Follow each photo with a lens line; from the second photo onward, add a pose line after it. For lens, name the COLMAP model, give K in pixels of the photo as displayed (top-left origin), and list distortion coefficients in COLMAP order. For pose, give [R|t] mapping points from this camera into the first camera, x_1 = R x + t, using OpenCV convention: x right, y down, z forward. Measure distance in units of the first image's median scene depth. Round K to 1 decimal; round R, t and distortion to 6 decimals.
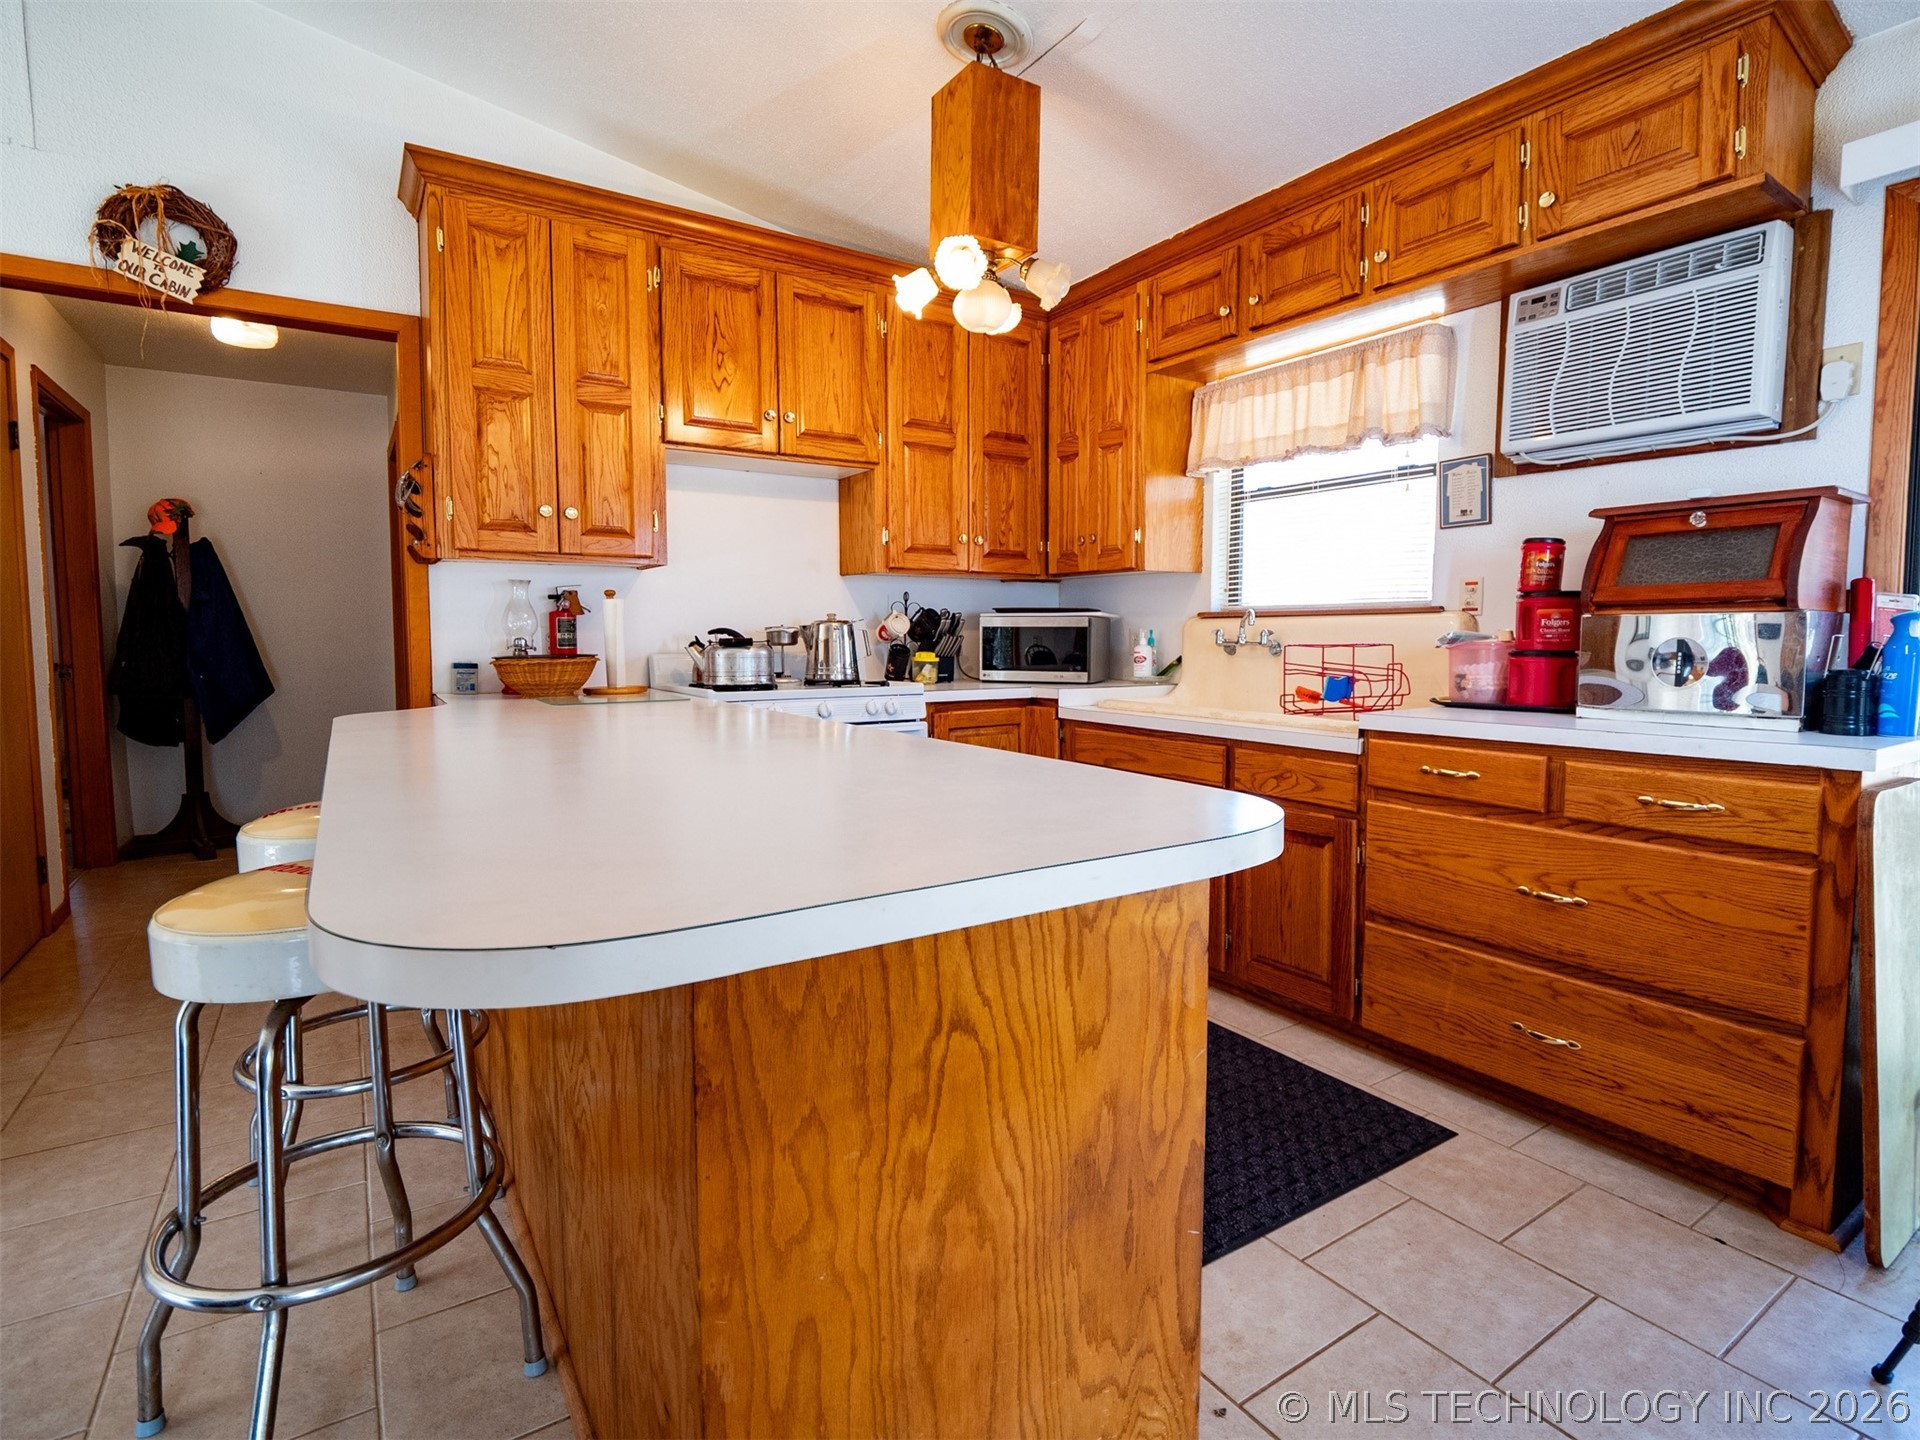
lens RADIAL K [[943.9, 0, 984.7], [0, 943.9, 699.1], [0, 0, 1]] dist [-0.002441, -0.009747]
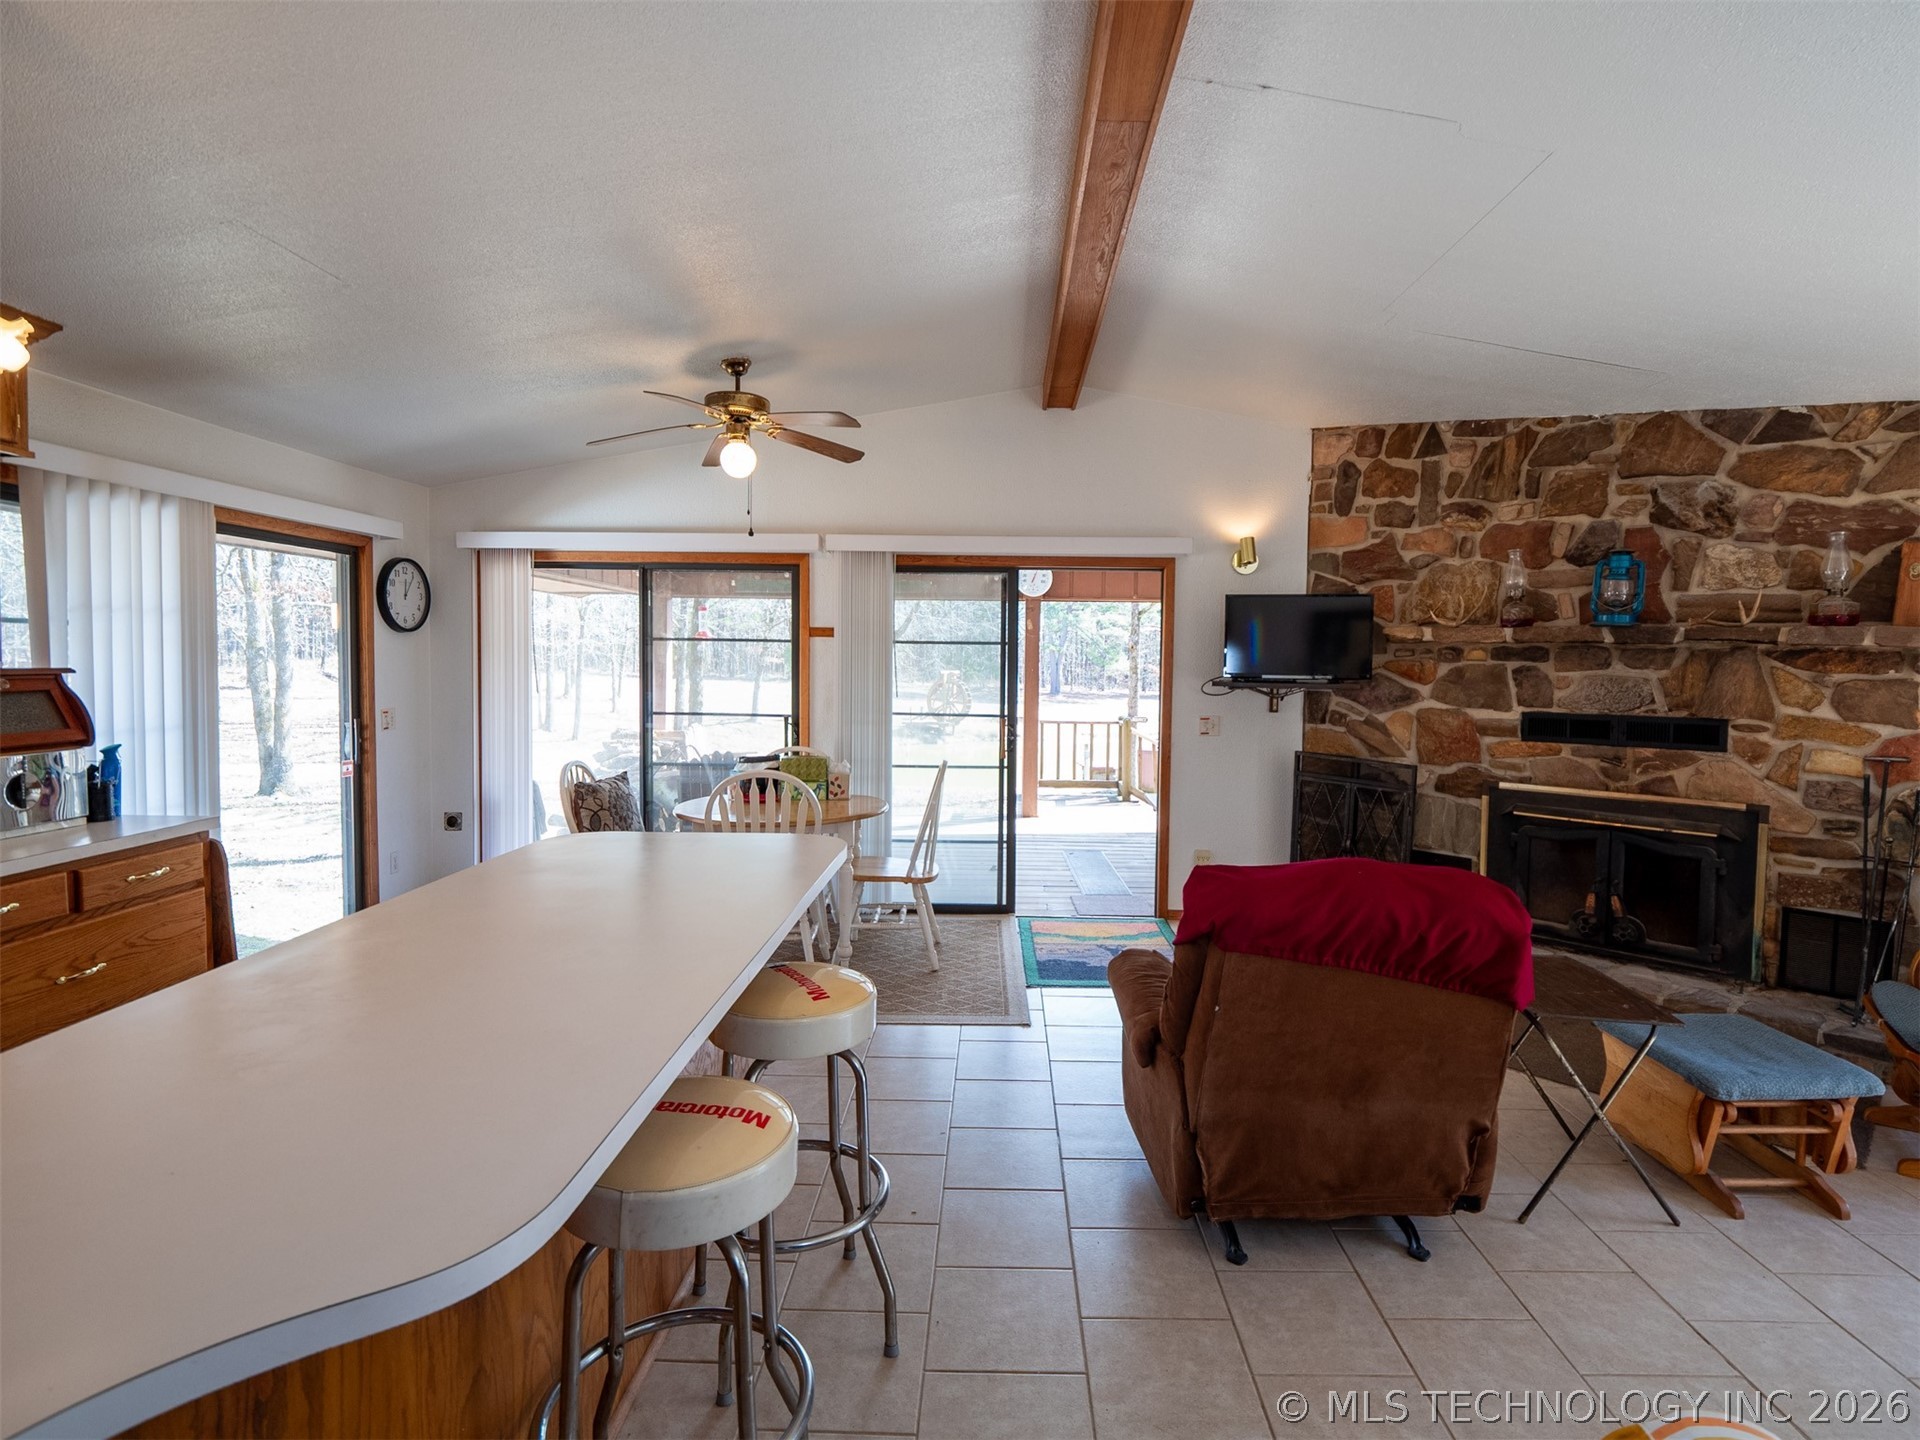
lens RADIAL K [[940.9, 0, 981.1], [0, 940.9, 700.4], [0, 0, 1]] dist [-0.012603, -0.001827]
pose [[-0.820190, -0.030825, 0.571260, -0.835065], [0.028124, 0.995168, 0.094078, -0.185384], [-0.571400, 0.093228, -0.815359, 0.939142]]
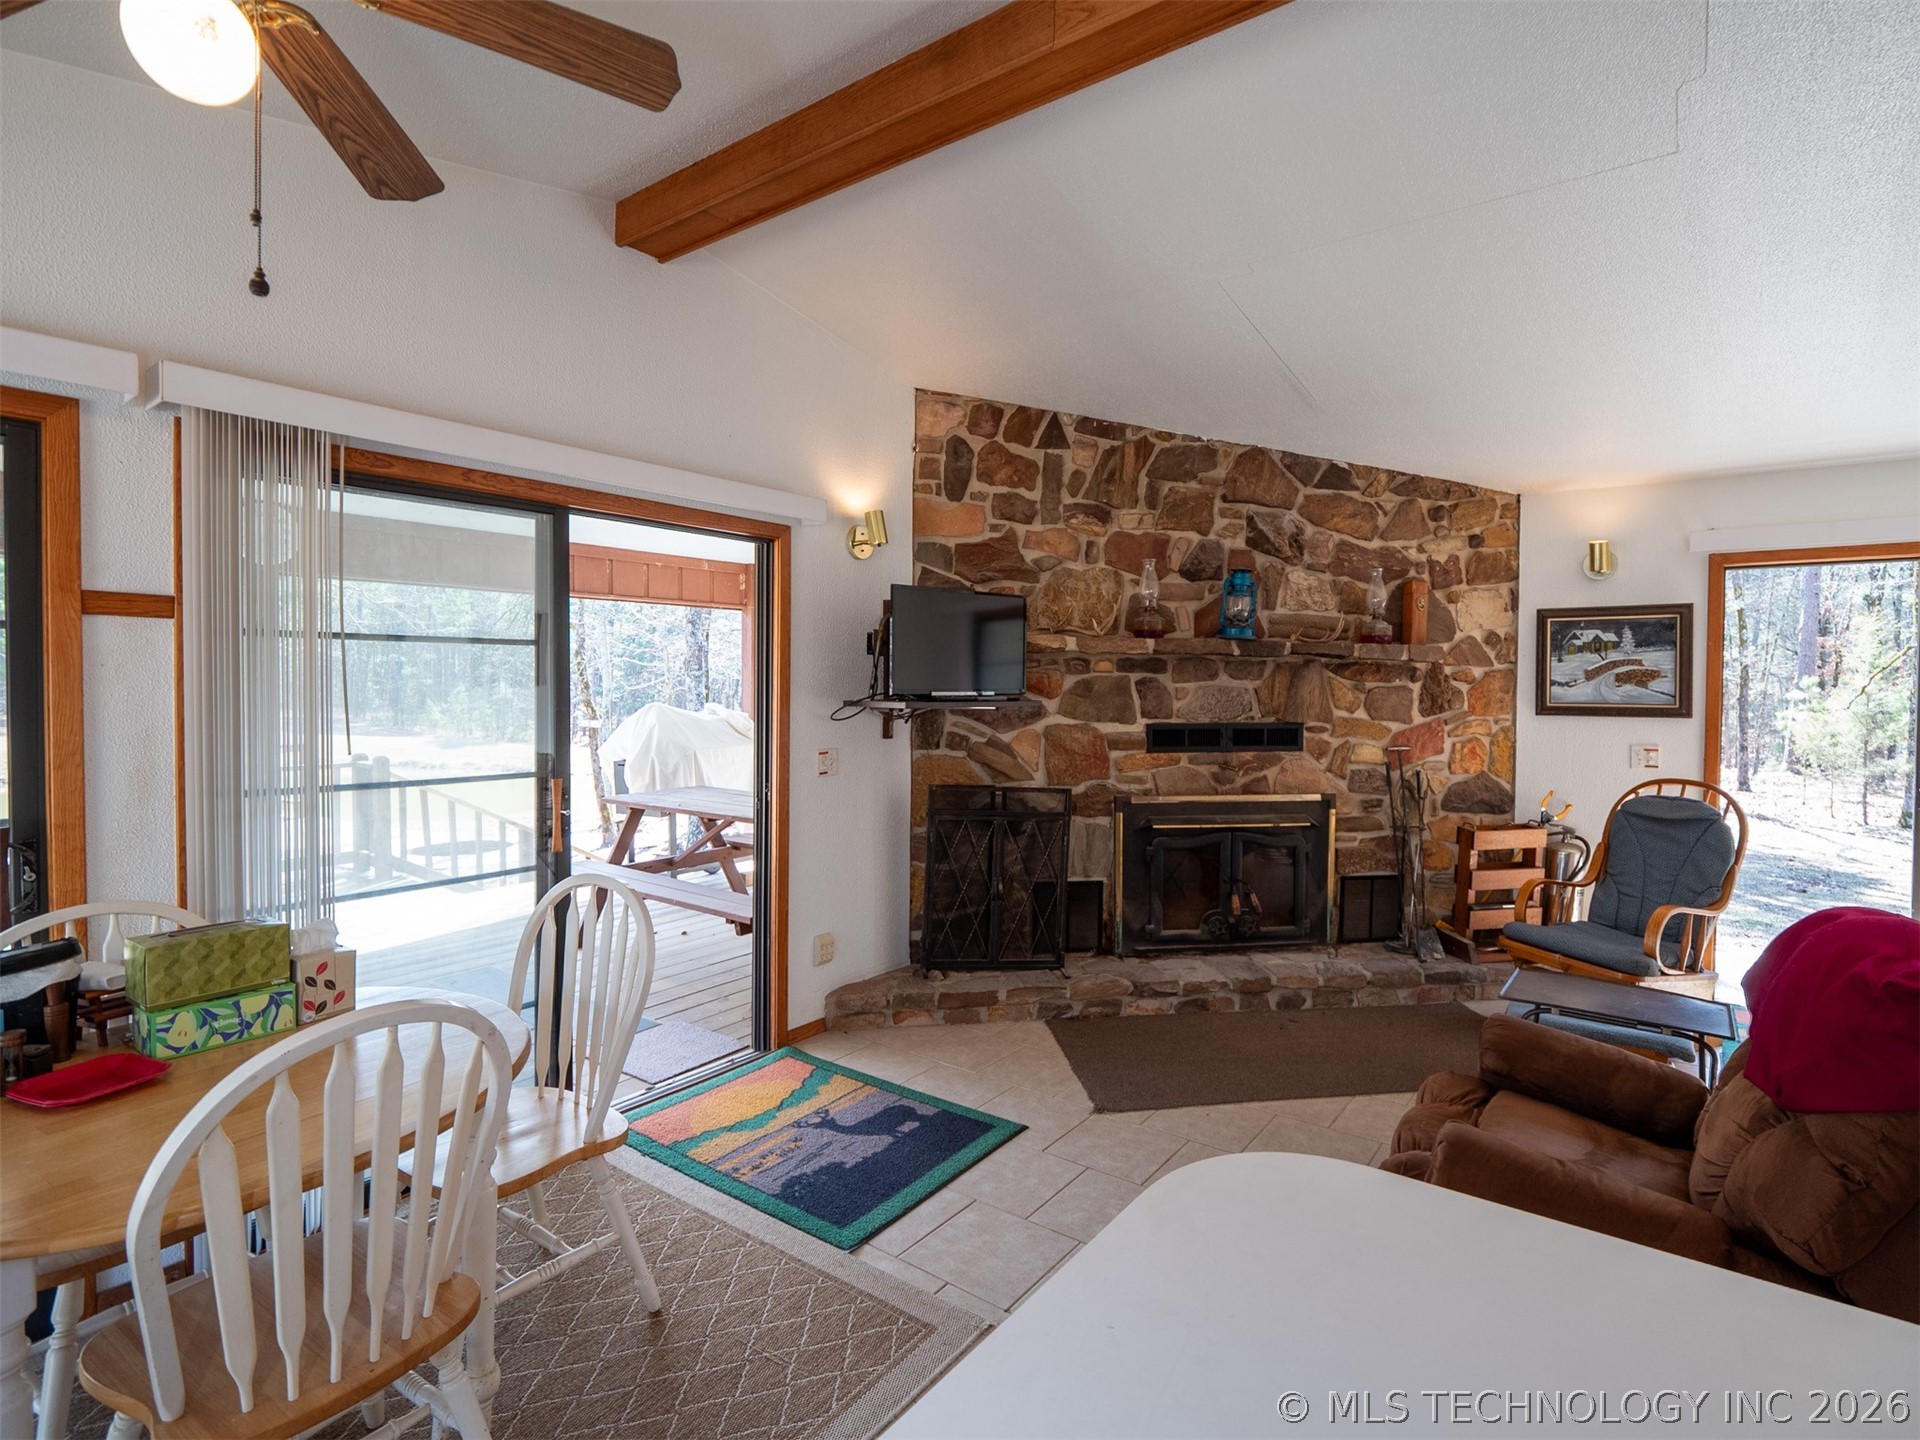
lens RADIAL K [[943.9, 0, 984.7], [0, 943.9, 699.1], [0, 0, 1]] dist [-0.002441, -0.009747]
pose [[-0.941975, 0.004065, -0.335658, 0.102022], [-0.025285, 0.996227, 0.083024, -0.157242], [0.334729, 0.086693, -0.938318, 0.516495]]
